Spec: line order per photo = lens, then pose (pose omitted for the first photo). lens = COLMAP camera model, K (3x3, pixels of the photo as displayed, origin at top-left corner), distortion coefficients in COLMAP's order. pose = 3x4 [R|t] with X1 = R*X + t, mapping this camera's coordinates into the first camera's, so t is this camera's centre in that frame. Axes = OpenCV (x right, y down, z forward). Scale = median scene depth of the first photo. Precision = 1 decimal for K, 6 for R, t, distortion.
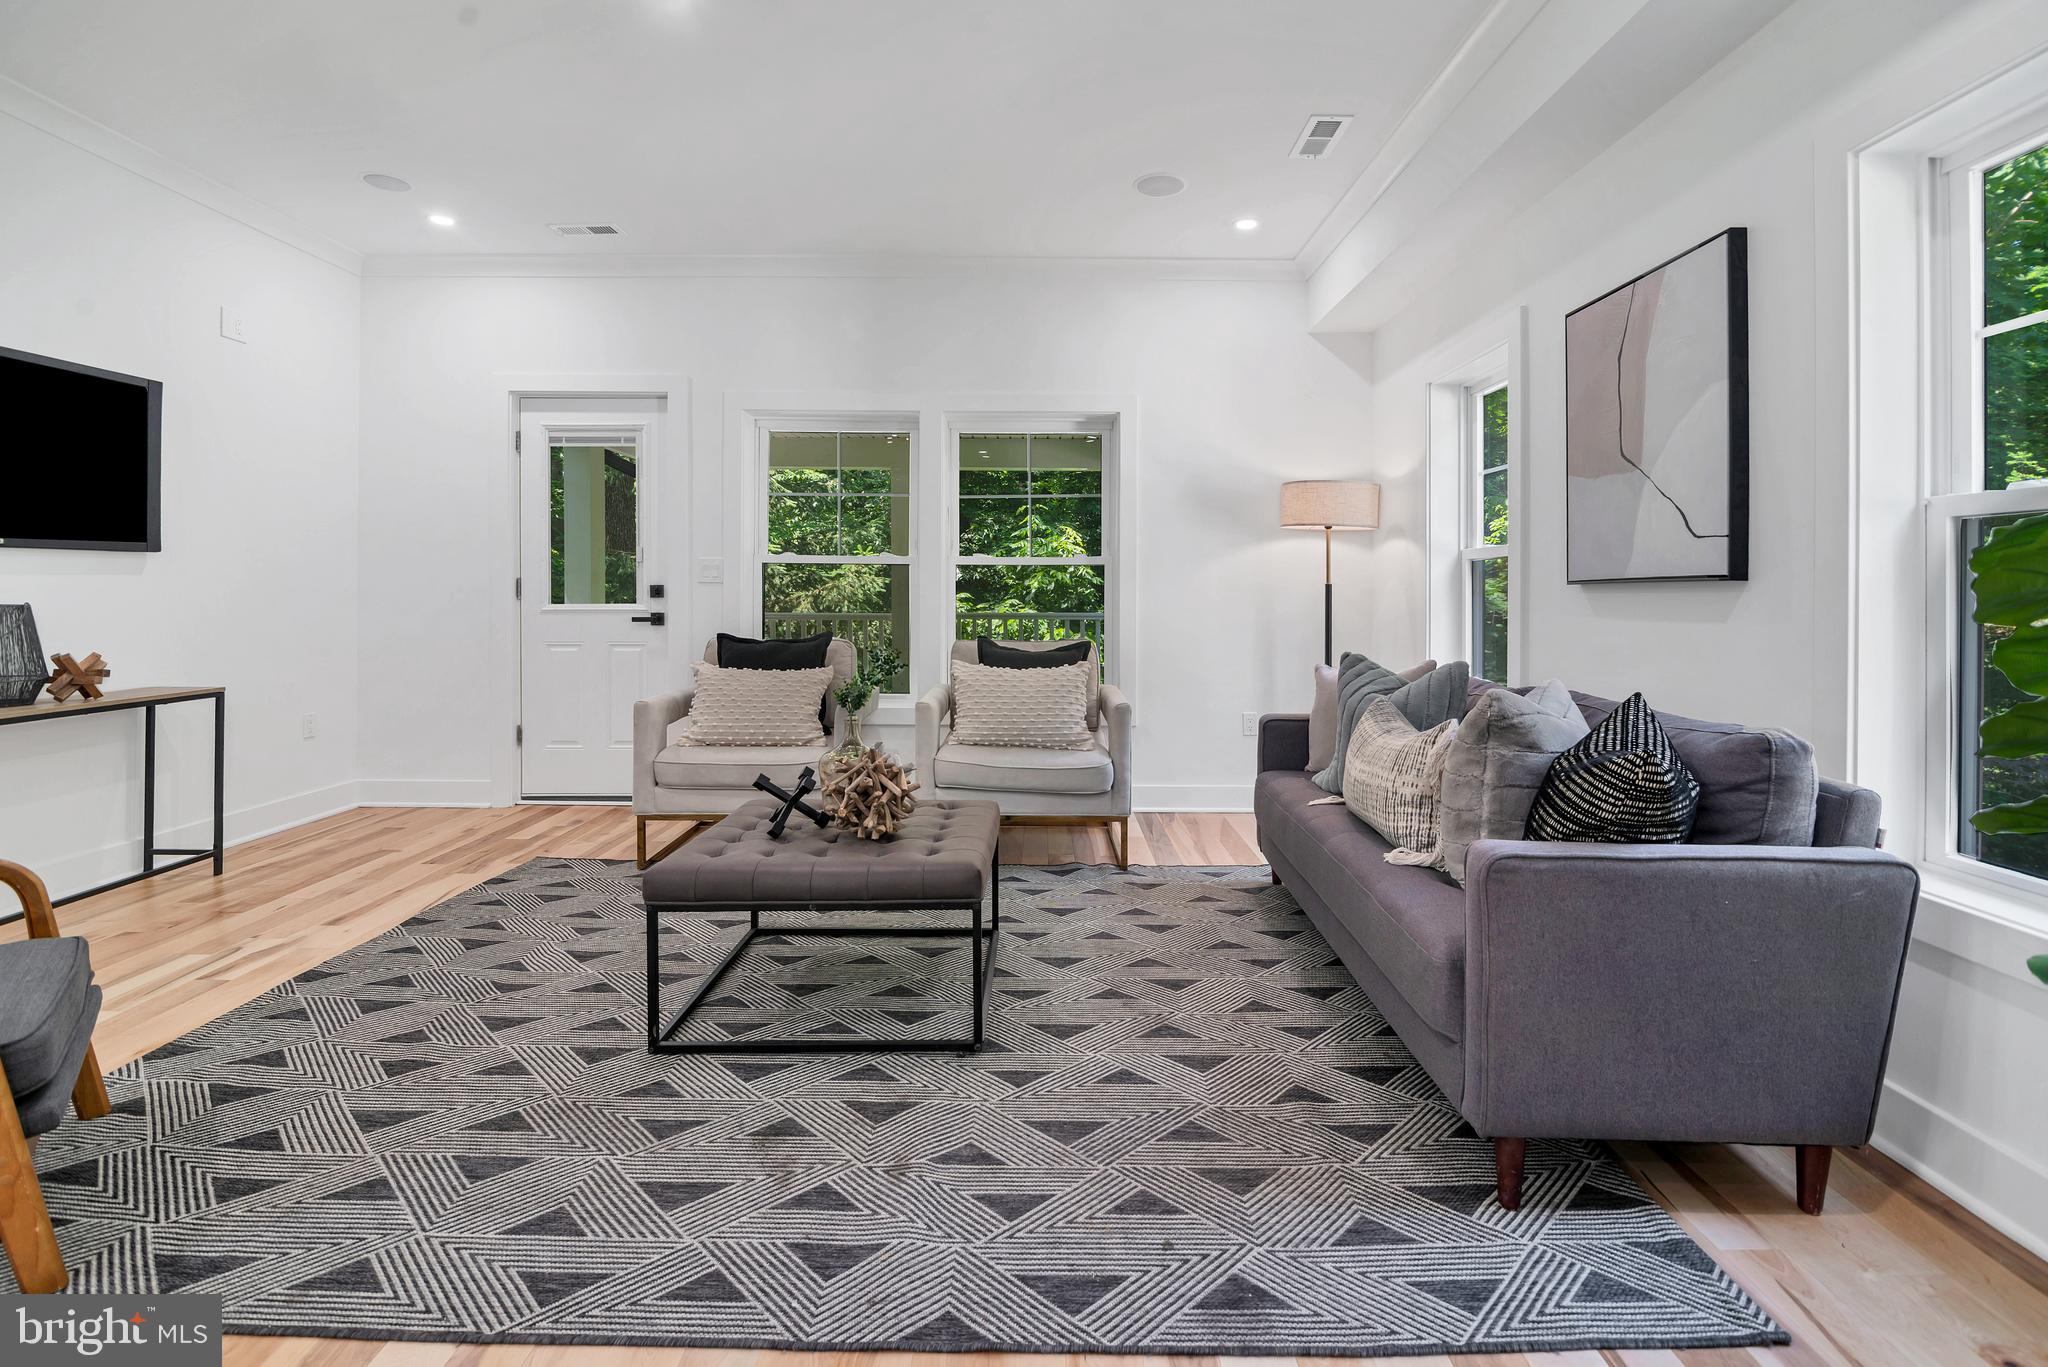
lens RADIAL K [[914.6, 0, 1032.0], [0, 914.6, 603.6], [0, 0, 1]] dist [-0.006623, -0.002884]
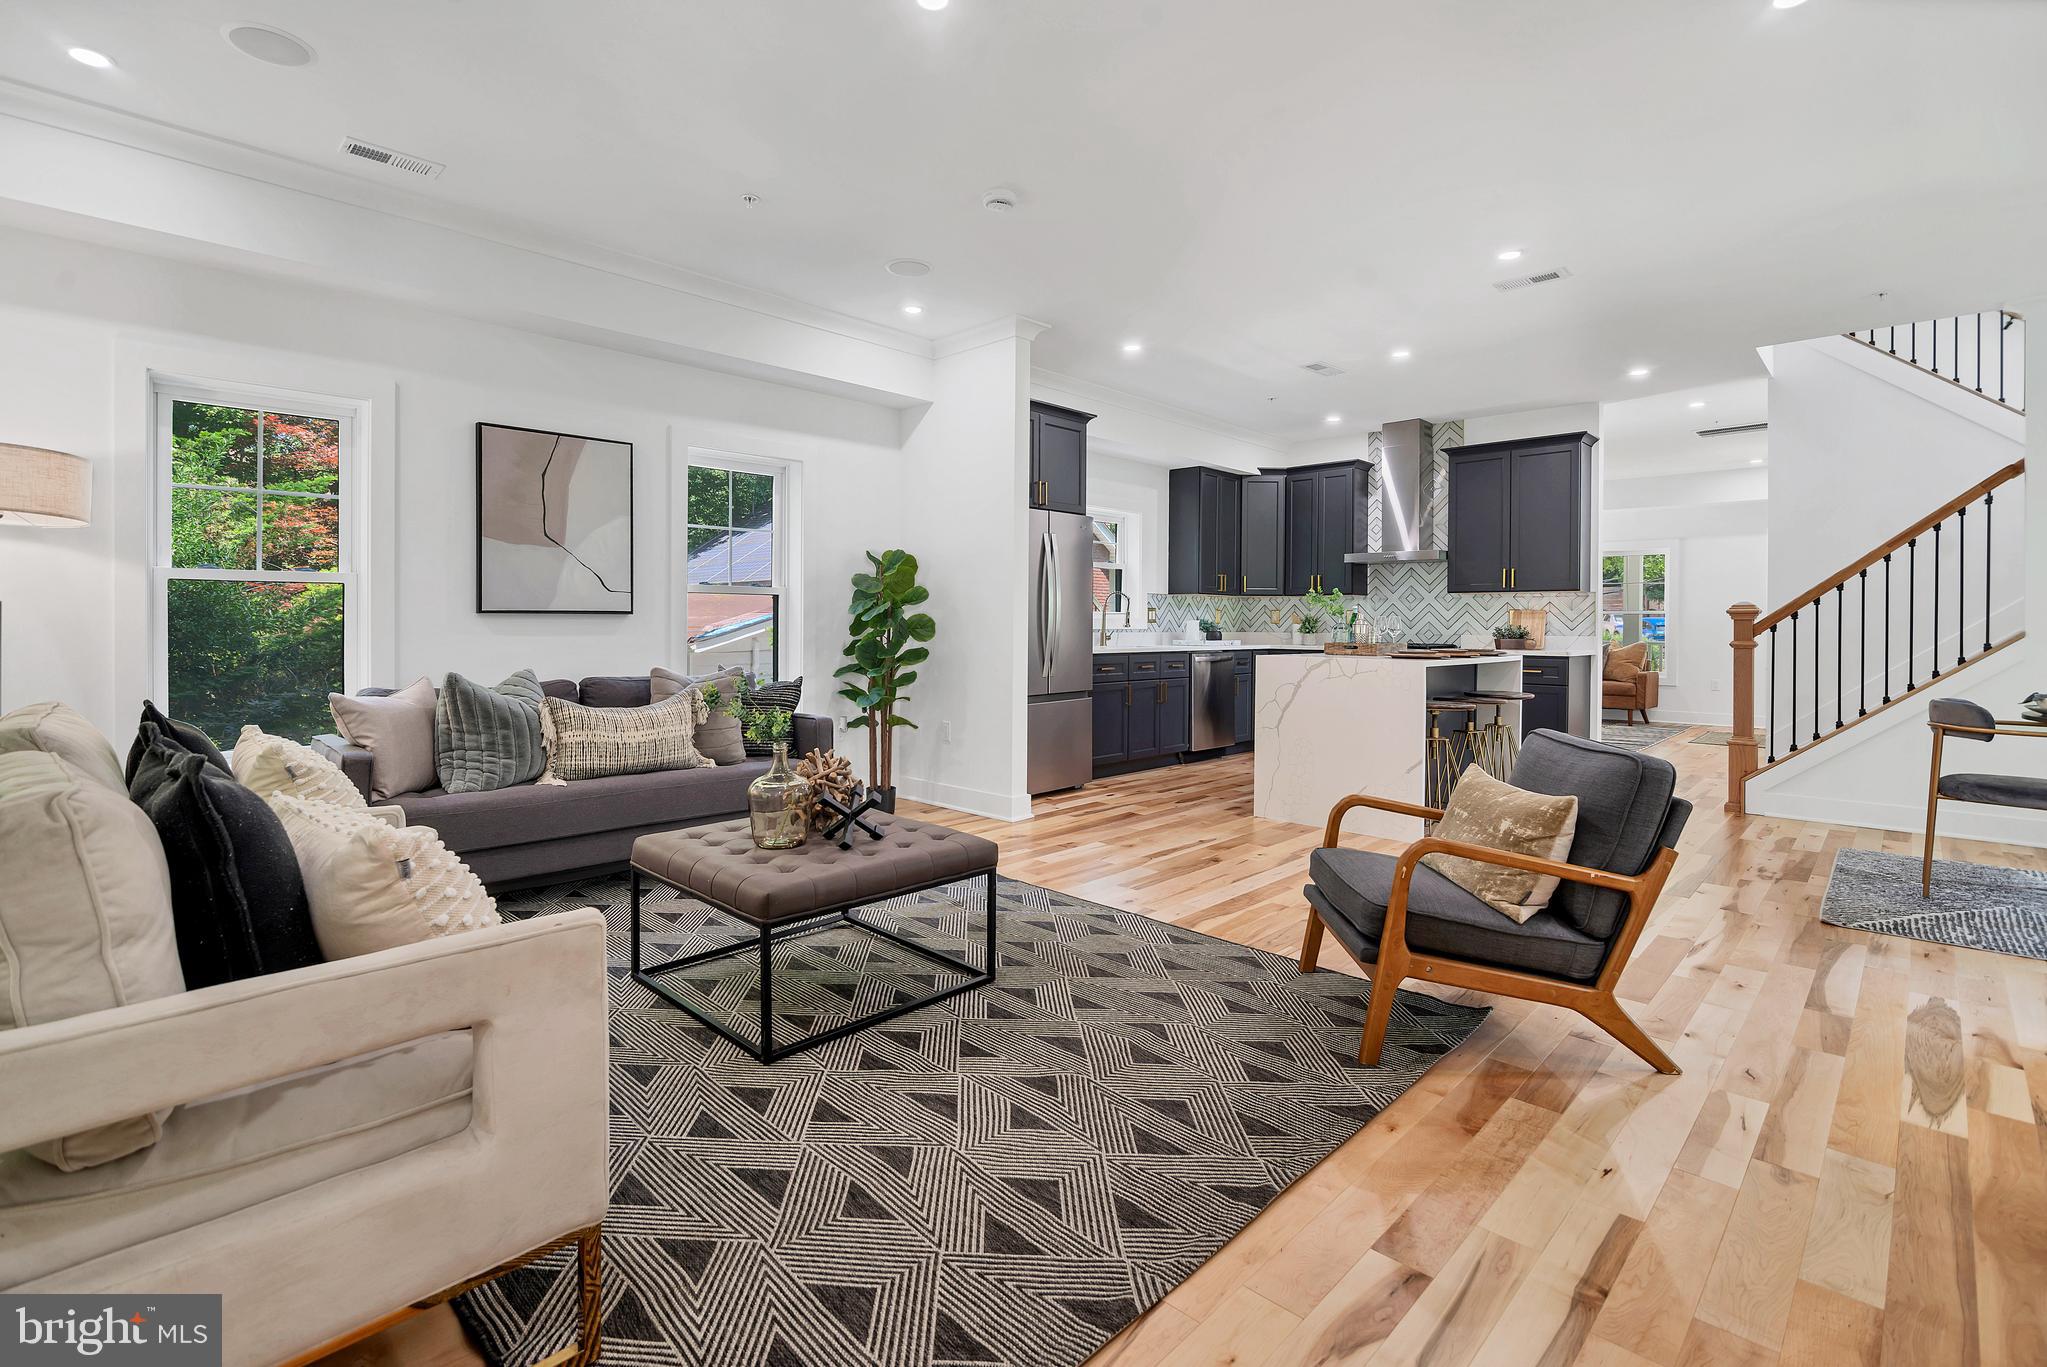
lens RADIAL K [[914.2, 0, 1000.7], [0, 914.2, 623.3], [0, 0, 1]] dist [-0.006623, -0.002884]
pose [[-0.699559, -0.008531, 0.714524, -0.795994], [-0.004599, 0.999962, 0.007436, -0.015023], [-0.714560, 0.001915, -0.699571, 1.122787]]
